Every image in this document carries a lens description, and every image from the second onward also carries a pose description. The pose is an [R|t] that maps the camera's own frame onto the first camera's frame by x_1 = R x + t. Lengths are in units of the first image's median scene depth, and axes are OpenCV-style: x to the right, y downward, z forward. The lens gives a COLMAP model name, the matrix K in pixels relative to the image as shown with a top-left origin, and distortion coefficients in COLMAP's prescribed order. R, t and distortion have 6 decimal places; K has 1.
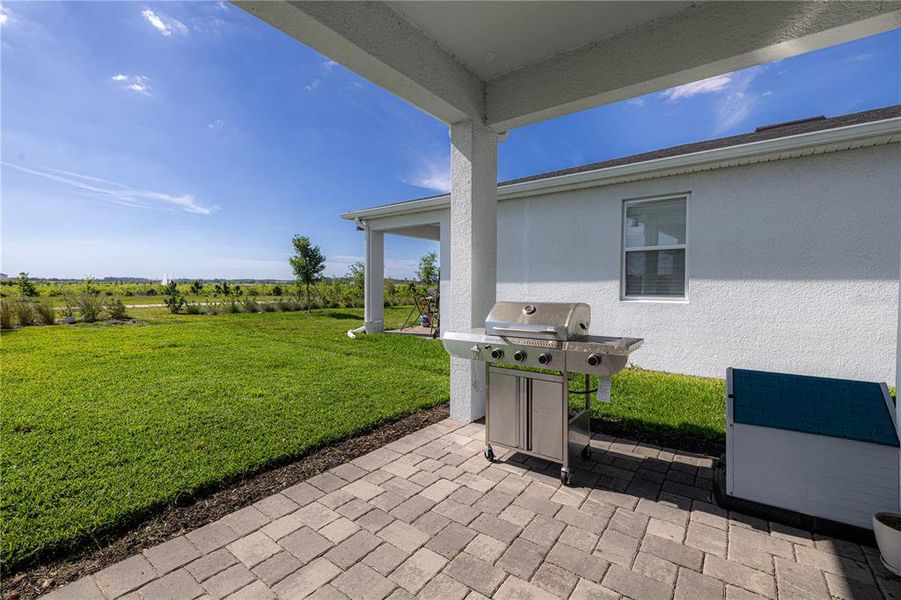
lens RADIAL K [[394.5, 0, 451.0], [0, 394.5, 295.3], [0, 0, 1]] dist [0.000128, 0.000019]
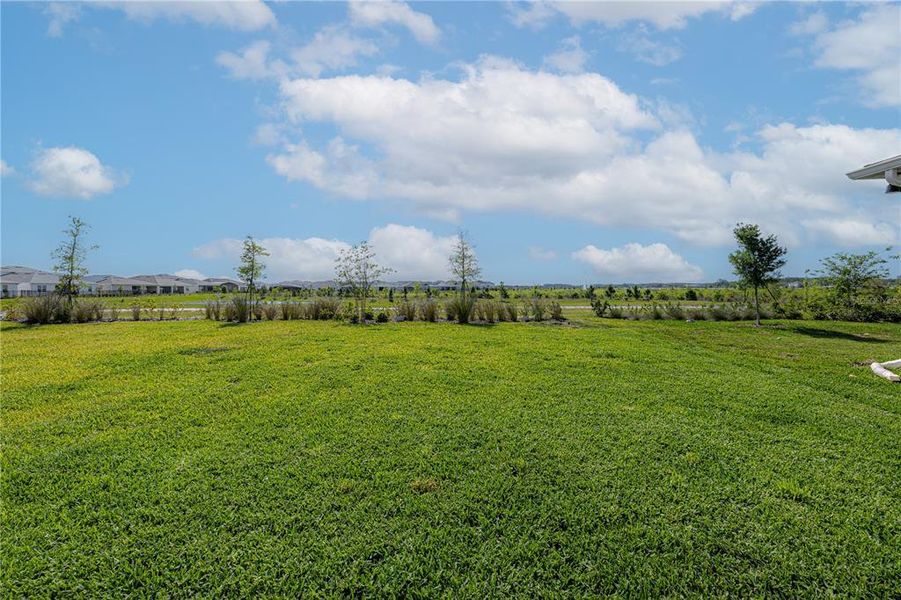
lens RADIAL K [[394.5, 0, 451.8], [0, 394.5, 291.1], [0, 0, 1]] dist [0.000128, 0.000019]
pose [[0.580542, -0.004978, -0.814215, -0.085238], [-0.011786, 0.999825, -0.014515, -0.001879], [0.814145, 0.018023, 0.580382, 0.083470]]
